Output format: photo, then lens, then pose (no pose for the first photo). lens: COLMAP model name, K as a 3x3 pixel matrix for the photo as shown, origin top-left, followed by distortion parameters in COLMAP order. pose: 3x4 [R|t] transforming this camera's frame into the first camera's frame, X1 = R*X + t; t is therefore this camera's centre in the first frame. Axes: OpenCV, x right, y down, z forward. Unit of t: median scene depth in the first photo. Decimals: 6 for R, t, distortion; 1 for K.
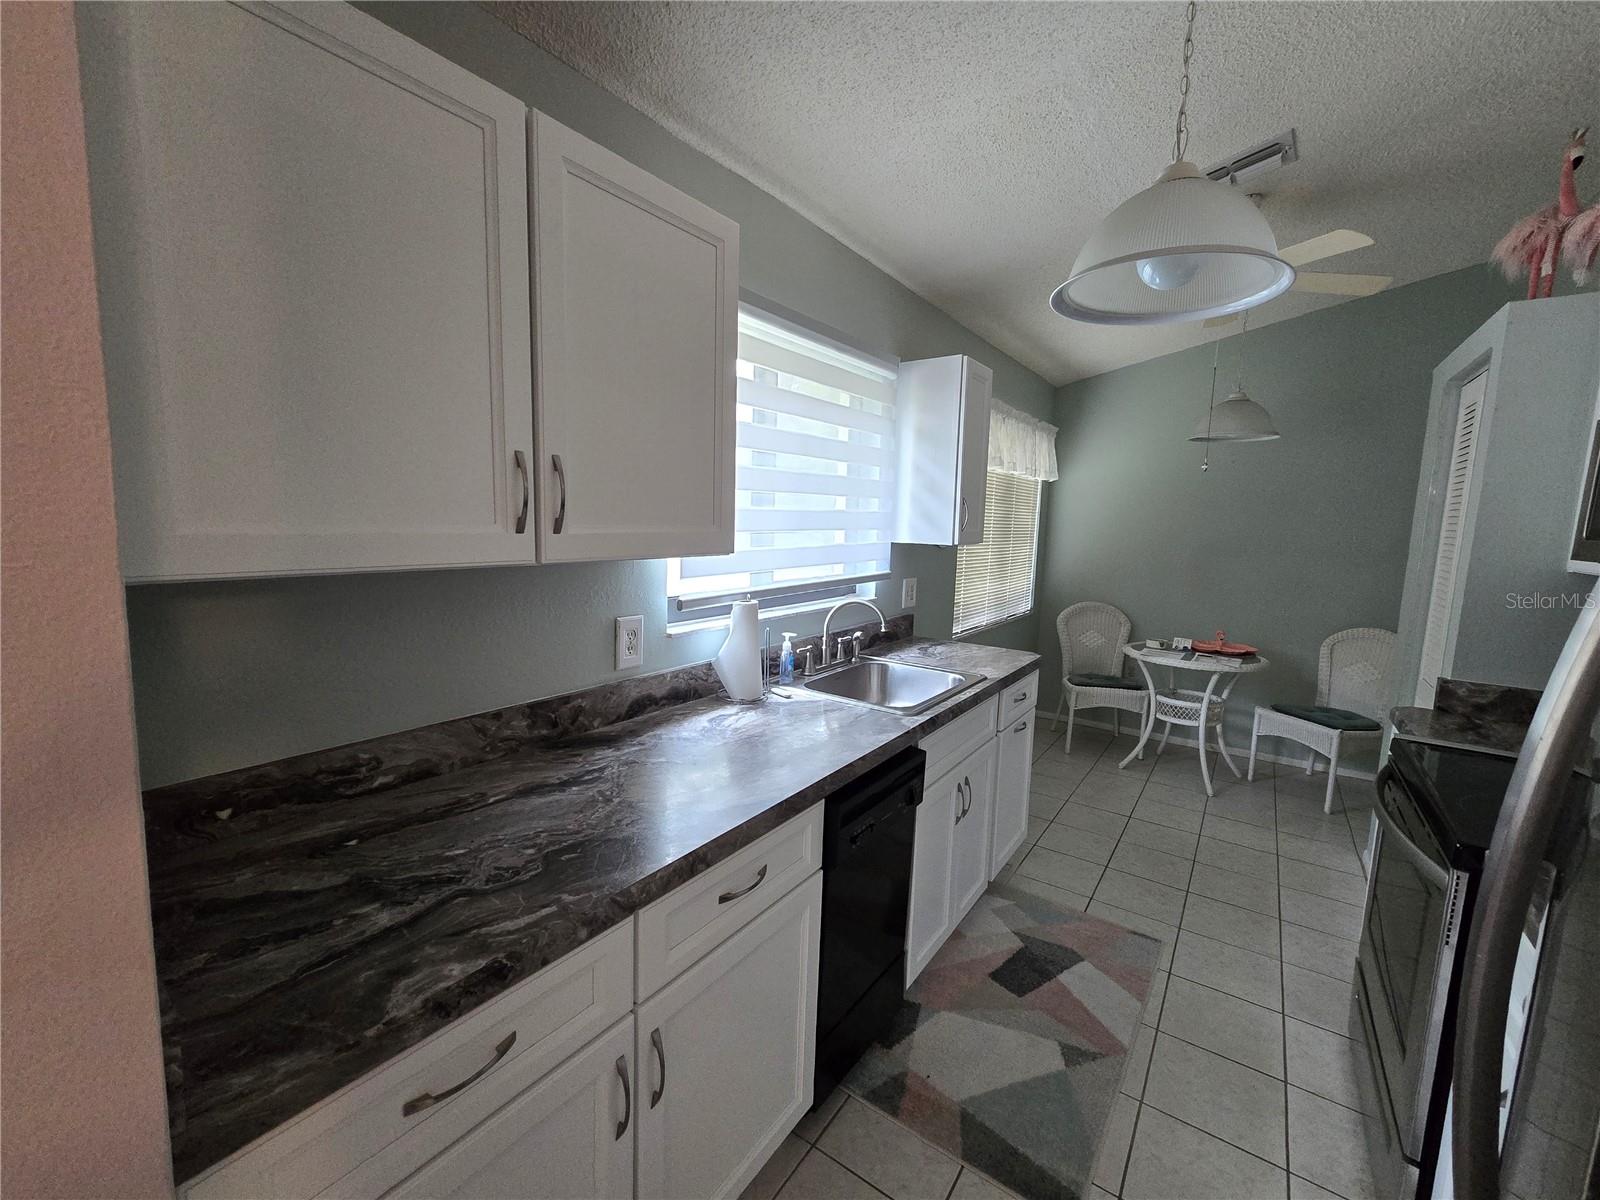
lens RADIAL K [[655.4, 0, 789.5], [0, 655.4, 595.0], [0, 0, 1]] dist [-0.004470, 0.000003]
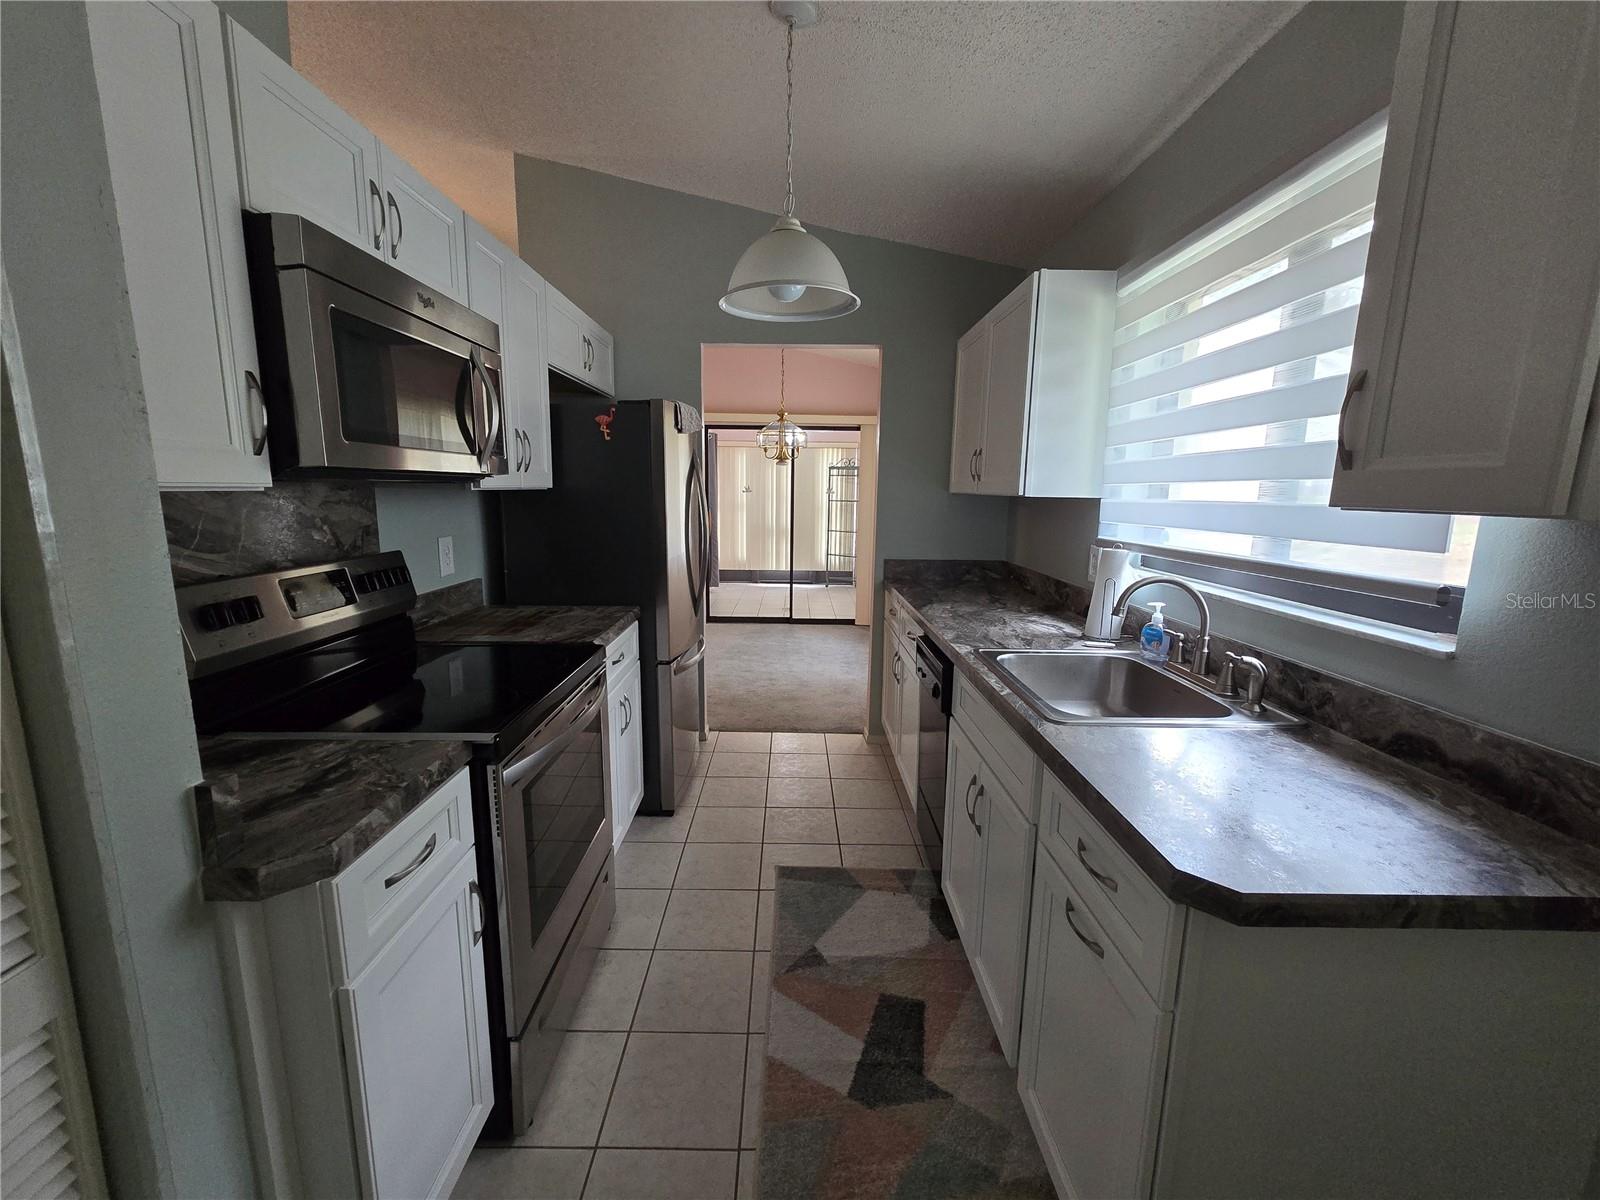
lens RADIAL K [[655.4, 0, 793.7], [0, 655.4, 593.6], [0, 0, 1]] dist [-0.004470, 0.000003]
pose [[-0.804180, 0.059434, -0.591407, 0.944503], [-0.105662, 0.964846, 0.240640, -0.116462], [0.584919, 0.256007, -0.769630, 1.476014]]
